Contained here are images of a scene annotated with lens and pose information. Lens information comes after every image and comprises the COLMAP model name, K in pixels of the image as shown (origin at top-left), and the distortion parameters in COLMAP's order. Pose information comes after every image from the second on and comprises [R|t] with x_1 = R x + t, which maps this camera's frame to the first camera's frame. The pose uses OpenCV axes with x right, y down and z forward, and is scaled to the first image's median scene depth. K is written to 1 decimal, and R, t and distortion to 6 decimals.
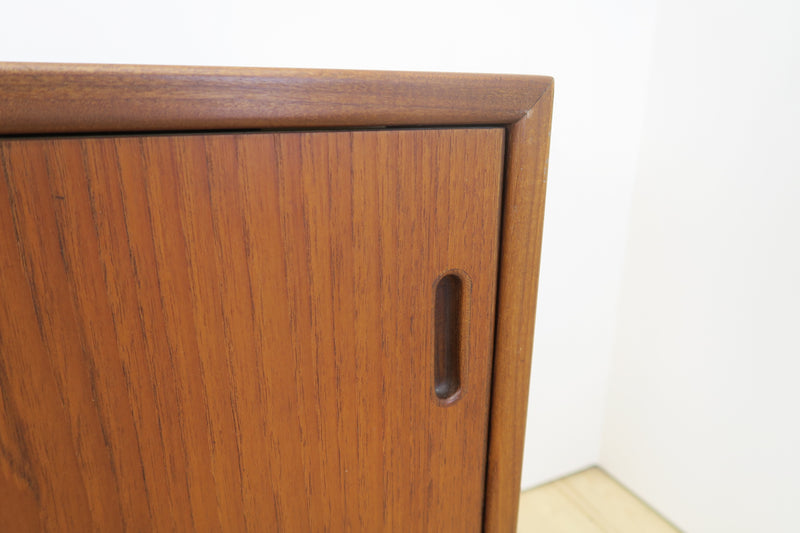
lens RADIAL K [[553.0, 0, 399.5], [0, 553.0, 268.2], [0, 0, 1]] dist [-0.032190, 0.008500]
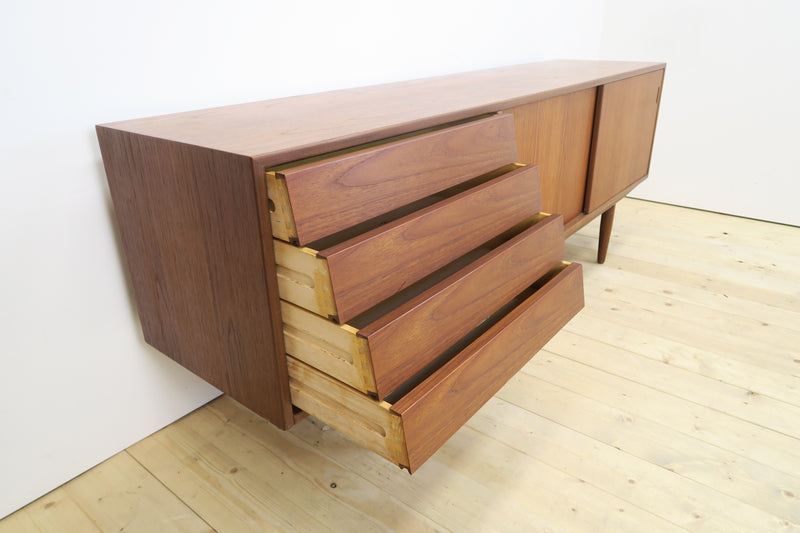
lens RADIAL K [[553.0, 0, 401.5], [0, 553.0, 265.9], [0, 0, 1]] dist [-0.032190, 0.008500]
pose [[0.898049, -0.197359, 0.393137, -7.096500], [0.151096, 0.977726, 0.145677, 0.843045], [-0.413131, -0.071424, 0.907866, -5.056163]]
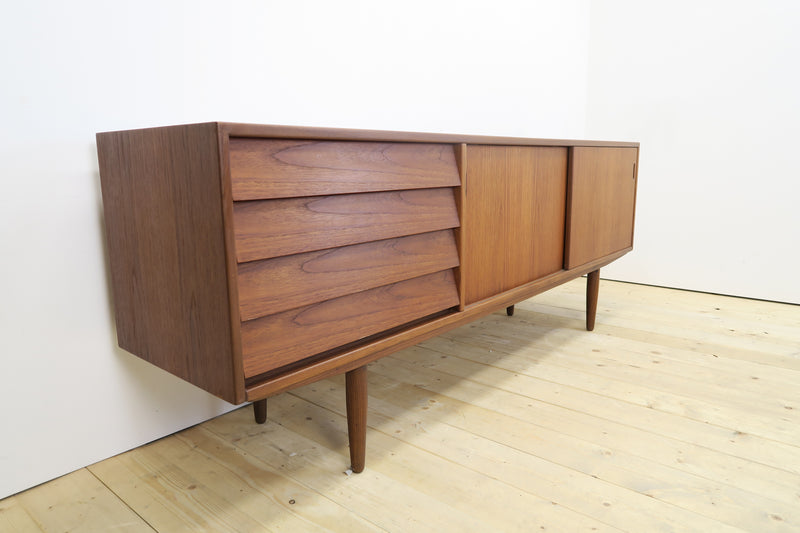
lens RADIAL K [[553.0, 0, 402.5], [0, 553.0, 264.7], [0, 0, 1]] dist [-0.032190, 0.008500]
pose [[0.911088, -0.092606, 0.401676, -6.948512], [0.137800, 0.986801, -0.085055, 1.831637], [-0.388498, 0.132844, 0.911823, -5.375075]]
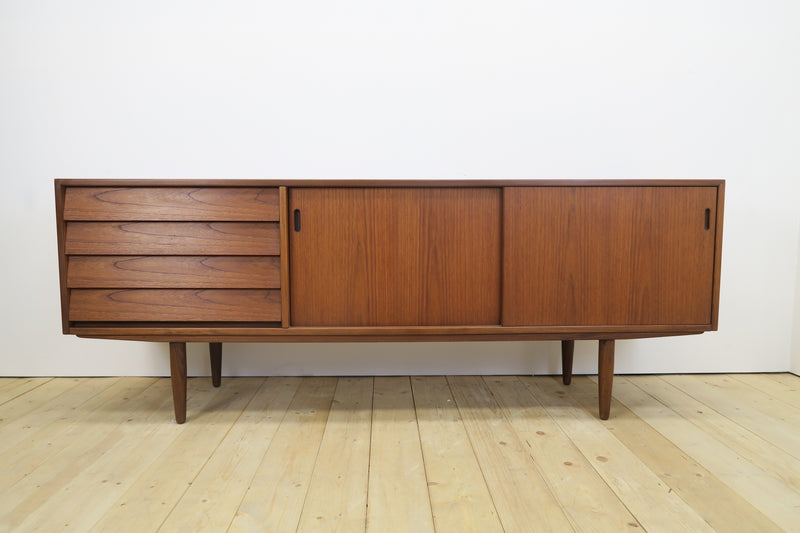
lens RADIAL K [[553.0, 0, 398.6], [0, 553.0, 266.1], [0, 0, 1]] dist [-0.032190, 0.008500]
pose [[0.912652, 0.030591, -0.407592, -0.567218], [-0.115937, 0.975614, -0.186375, 2.232028], [0.391951, 0.217351, 0.893943, -5.885656]]
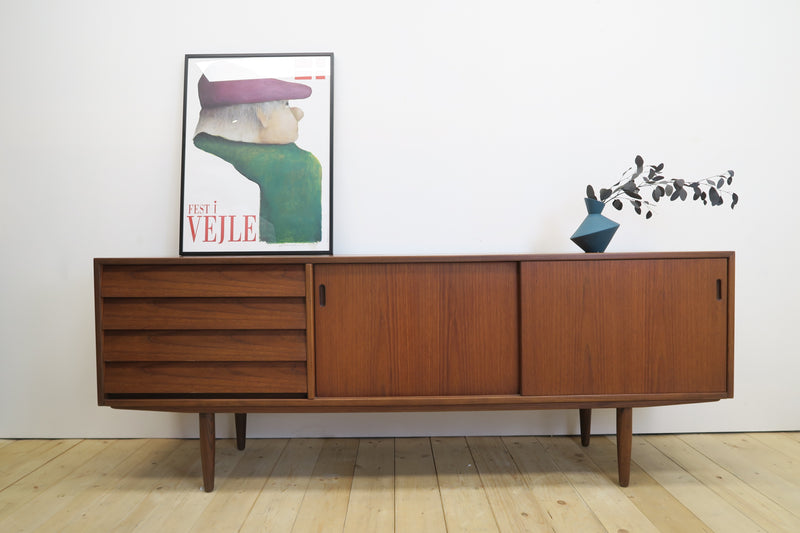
lens RADIAL K [[553.0, 0, 397.9], [0, 553.0, 264.5], [0, 0, 1]] dist [-0.032190, 0.008500]
pose [[0.903596, -0.003542, -0.428371, -0.568754], [-0.111518, 0.963544, -0.243200, 1.835831], [0.413616, 0.267526, 0.870259, -6.278182]]
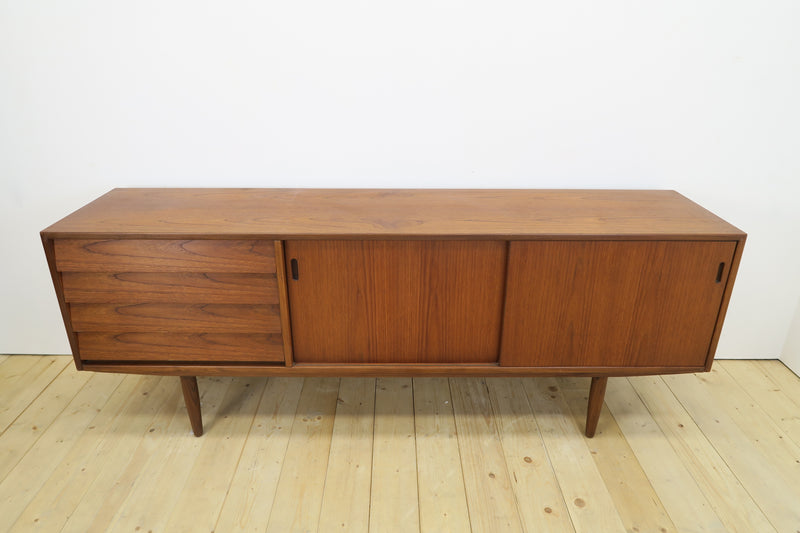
lens RADIAL K [[553.0, 0, 399.2], [0, 553.0, 267.4], [0, 0, 1]] dist [-0.032190, 0.008500]
pose [[0.904300, 0.168663, -0.392167, -0.754277], [-0.125191, 0.983028, 0.134101, -0.296267], [0.408129, -0.072171, 0.910067, -5.926986]]
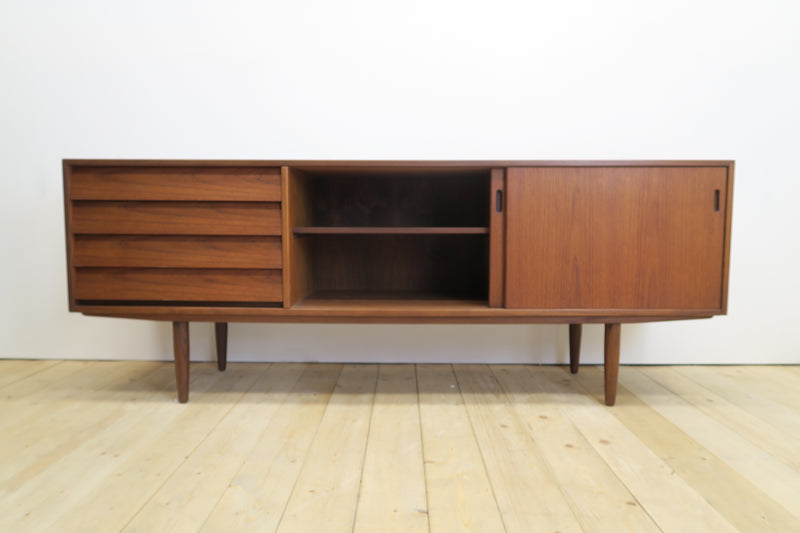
lens RADIAL K [[553.0, 0, 398.1], [0, 553.0, 264.9], [0, 0, 1]] dist [-0.032190, 0.008500]
pose [[0.897532, 0.032929, -0.439719, -0.394977], [-0.128584, 0.973412, -0.189564, 2.446529], [0.421785, 0.226680, 0.877903, -5.718976]]
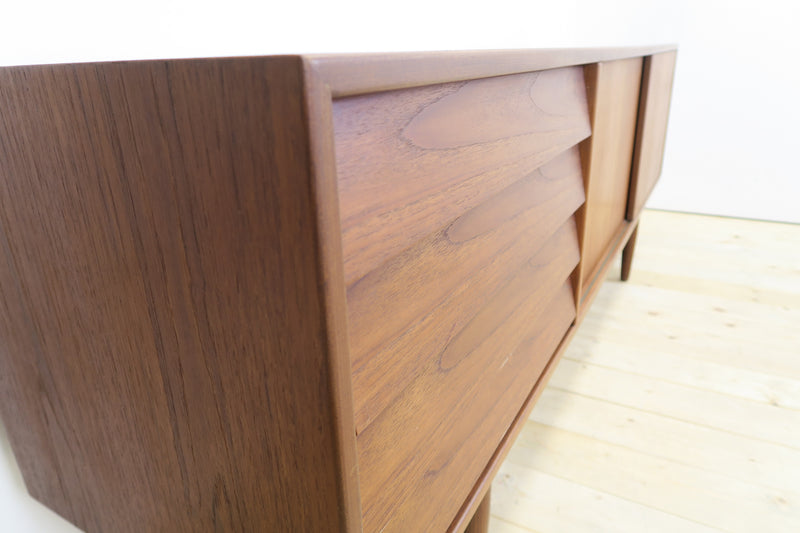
lens RADIAL K [[553.0, 0, 401.7], [0, 553.0, 266.5], [0, 0, 1]] dist [-0.032190, 0.008500]
pose [[0.817531, -0.240181, 0.523409, -7.007734], [0.207546, 0.970682, 0.121251, 0.867167], [-0.537186, 0.009505, 0.843410, -3.038056]]
